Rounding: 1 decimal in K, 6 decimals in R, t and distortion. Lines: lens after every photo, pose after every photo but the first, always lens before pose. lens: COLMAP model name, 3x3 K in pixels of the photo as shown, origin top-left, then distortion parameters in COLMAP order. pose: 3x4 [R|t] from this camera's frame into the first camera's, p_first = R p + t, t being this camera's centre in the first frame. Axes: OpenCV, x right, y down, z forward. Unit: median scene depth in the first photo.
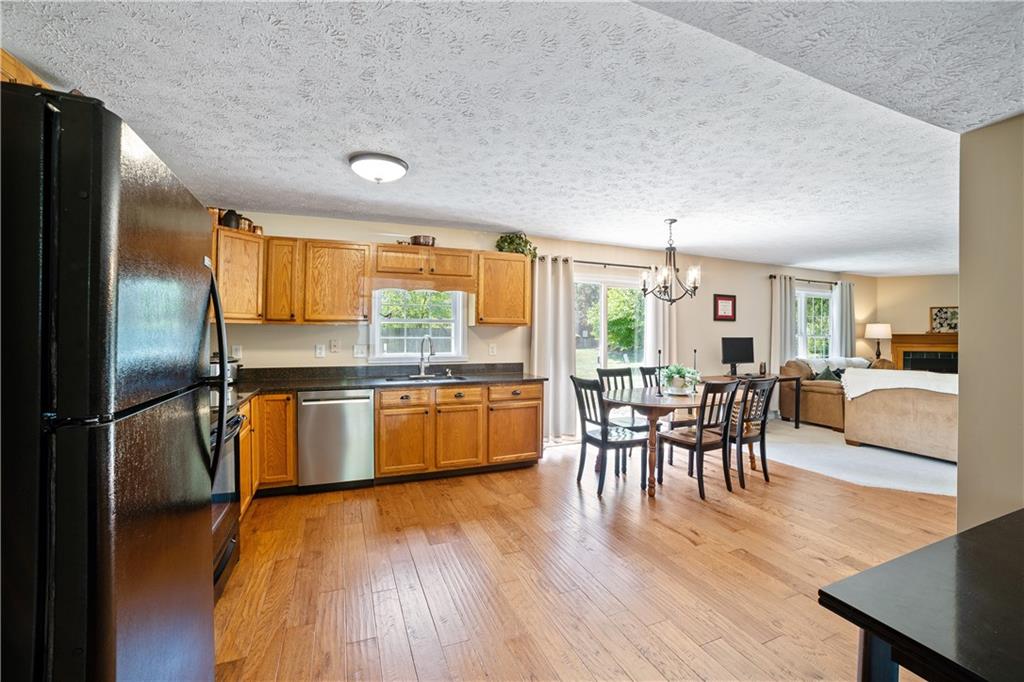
lens RADIAL K [[414.6, 0, 504.9], [0, 414.6, 346.4], [0, 0, 1]] dist [-0.098327, 0.038099]
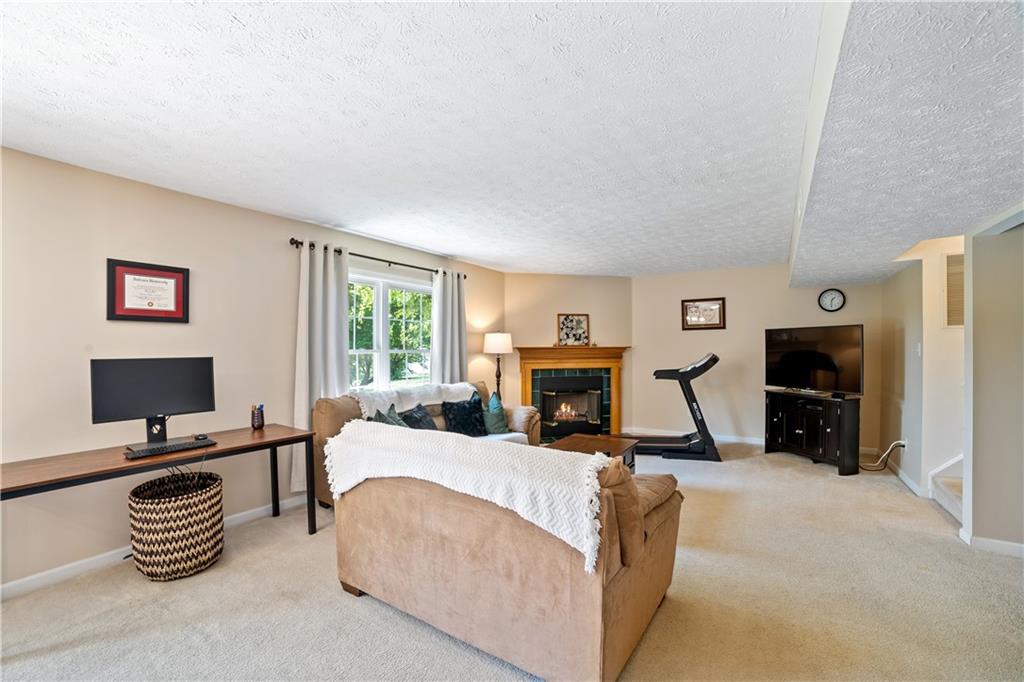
lens RADIAL K [[414.6, 0, 504.9], [0, 414.6, 346.4], [0, 0, 1]] dist [-0.098327, 0.038099]
pose [[0.836145, -0.002578, 0.548502, 0.935137], [0.019127, 0.999518, -0.024460, -0.024237], [-0.548174, 0.030943, 0.835792, 0.604404]]
